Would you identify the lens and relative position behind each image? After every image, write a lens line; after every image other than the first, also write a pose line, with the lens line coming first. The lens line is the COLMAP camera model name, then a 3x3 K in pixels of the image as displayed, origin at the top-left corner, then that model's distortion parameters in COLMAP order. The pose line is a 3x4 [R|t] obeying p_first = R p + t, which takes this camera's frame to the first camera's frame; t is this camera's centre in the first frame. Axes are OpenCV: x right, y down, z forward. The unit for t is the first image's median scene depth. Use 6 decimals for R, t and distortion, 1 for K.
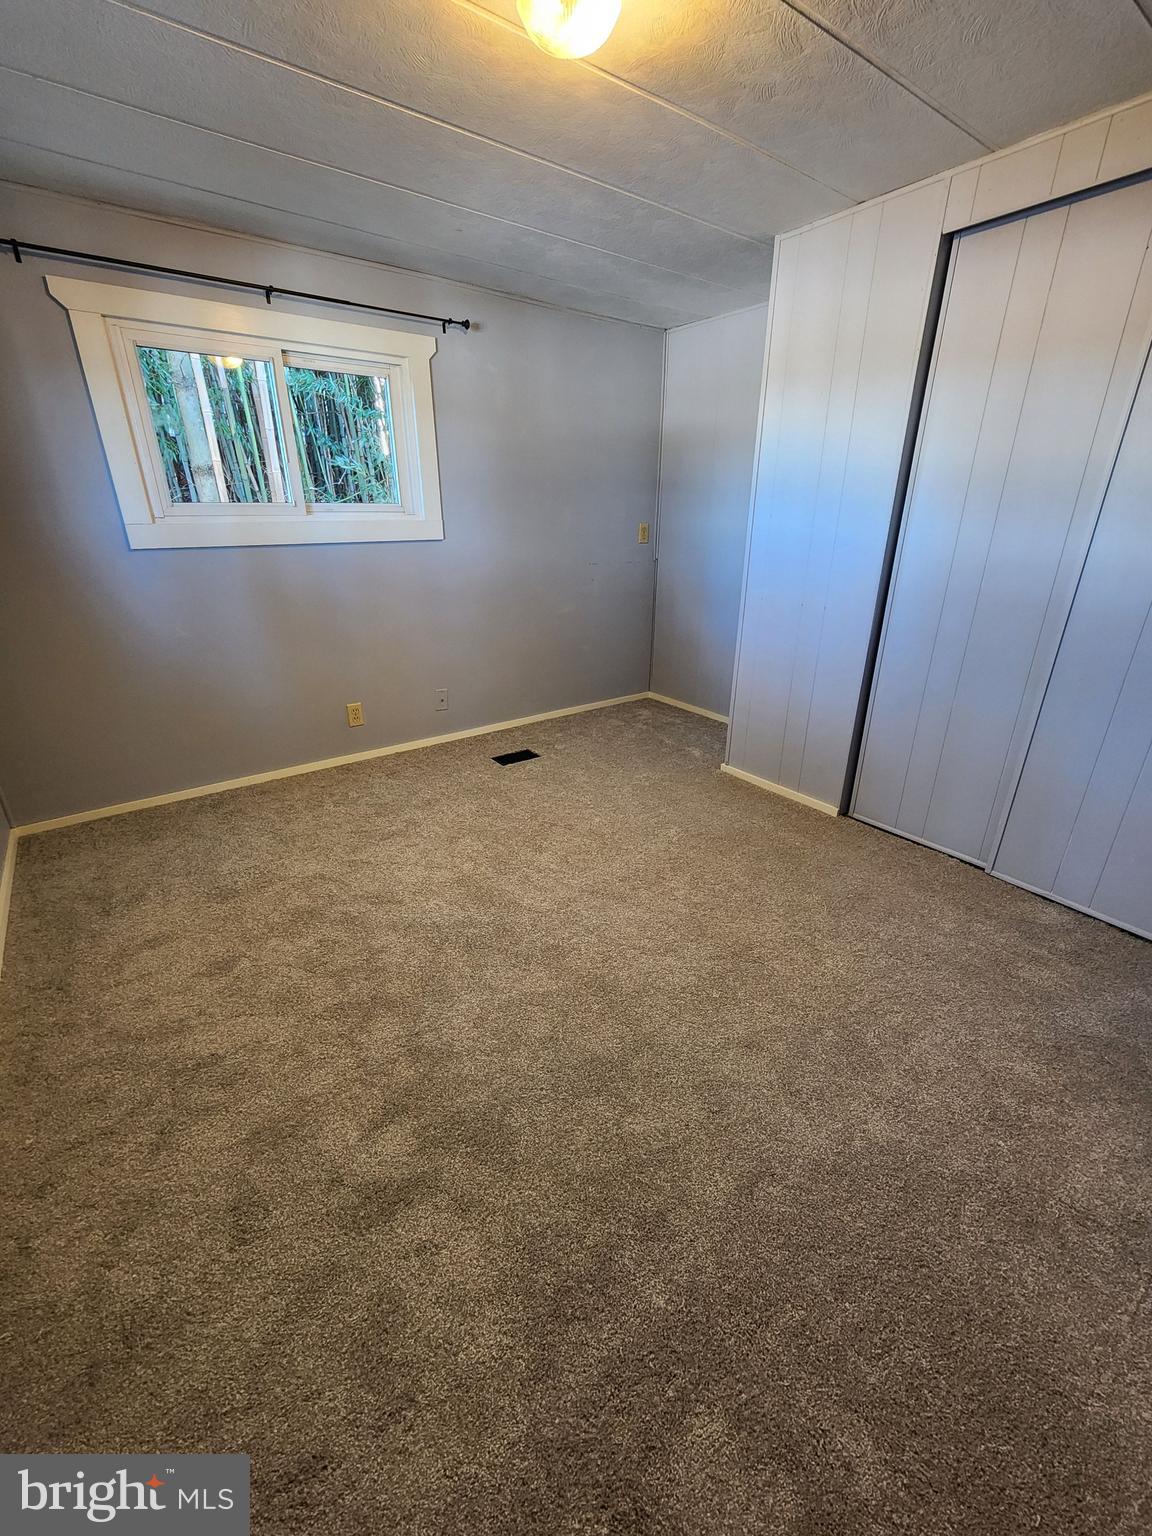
lens RADIAL K [[623.3, 0, 581.1], [0, 623.3, 765.5], [0, 0, 1]] dist [0.001932, 0.003185]
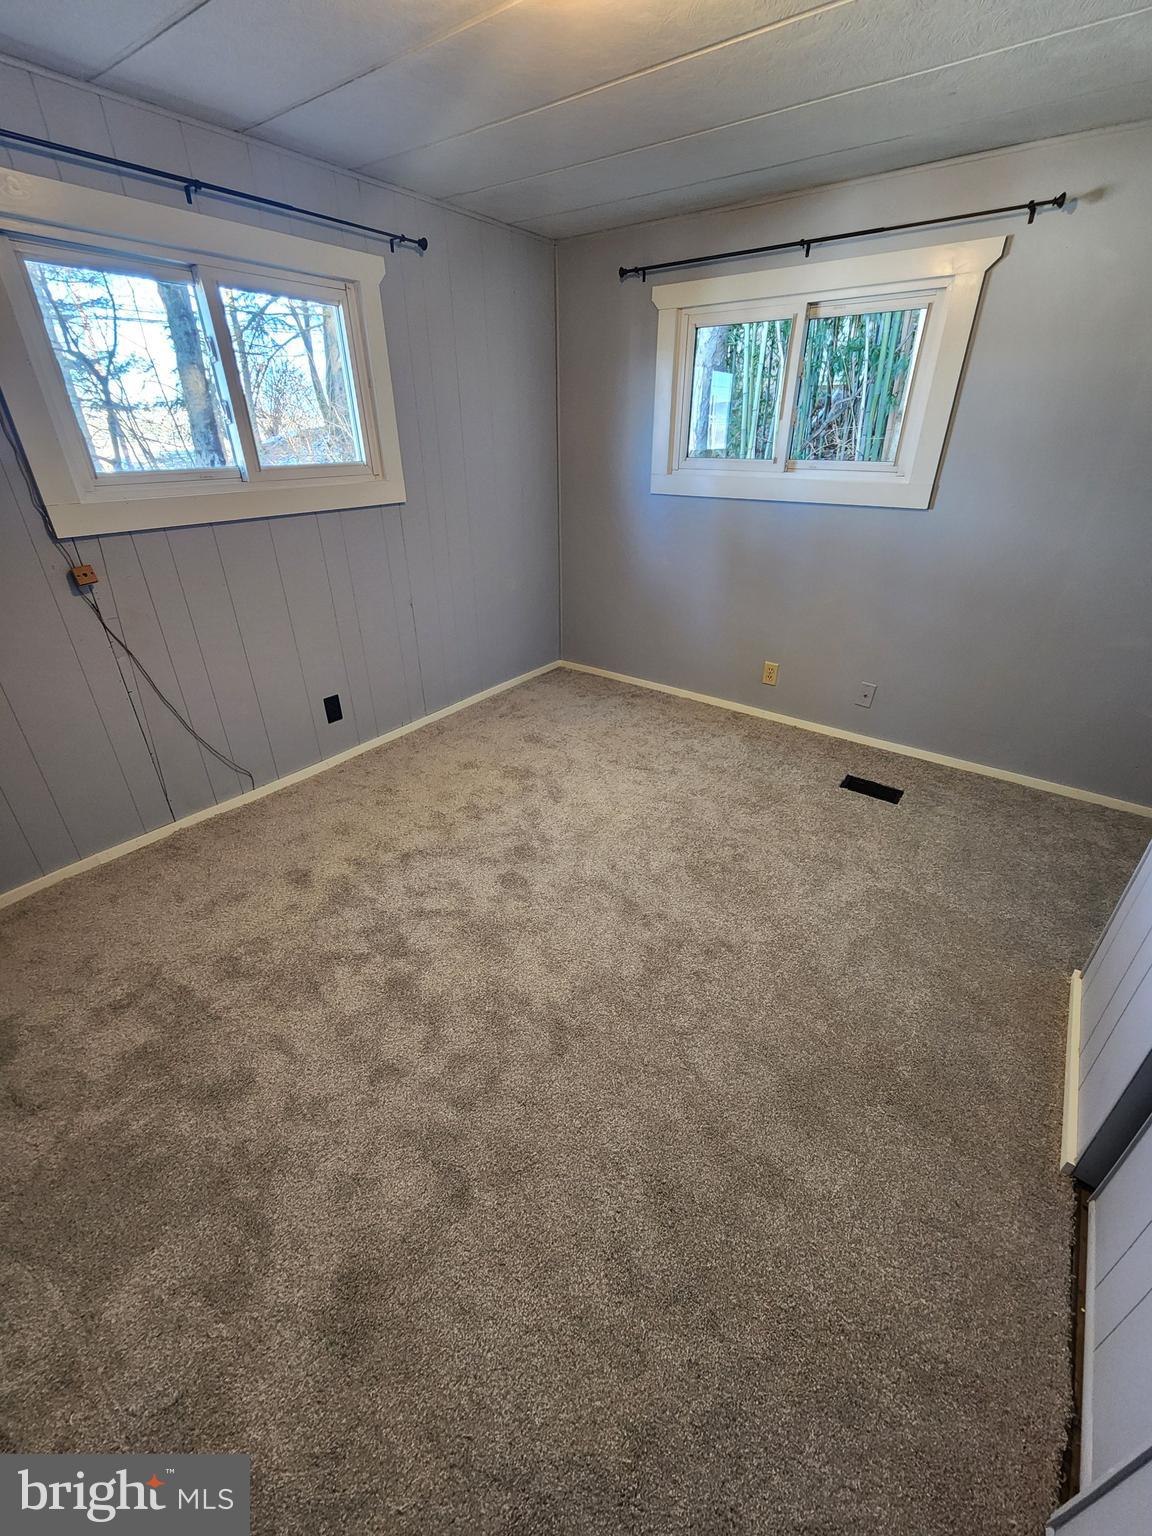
lens RADIAL K [[623.3, 0, 581.1], [0, 623.3, 765.5], [0, 0, 1]] dist [0.001932, 0.003185]
pose [[0.290420, 0.451864, -0.843490, 0.577632], [-0.372591, 0.865315, 0.335270, -0.216267], [0.881381, 0.216907, 0.419665, 0.404894]]
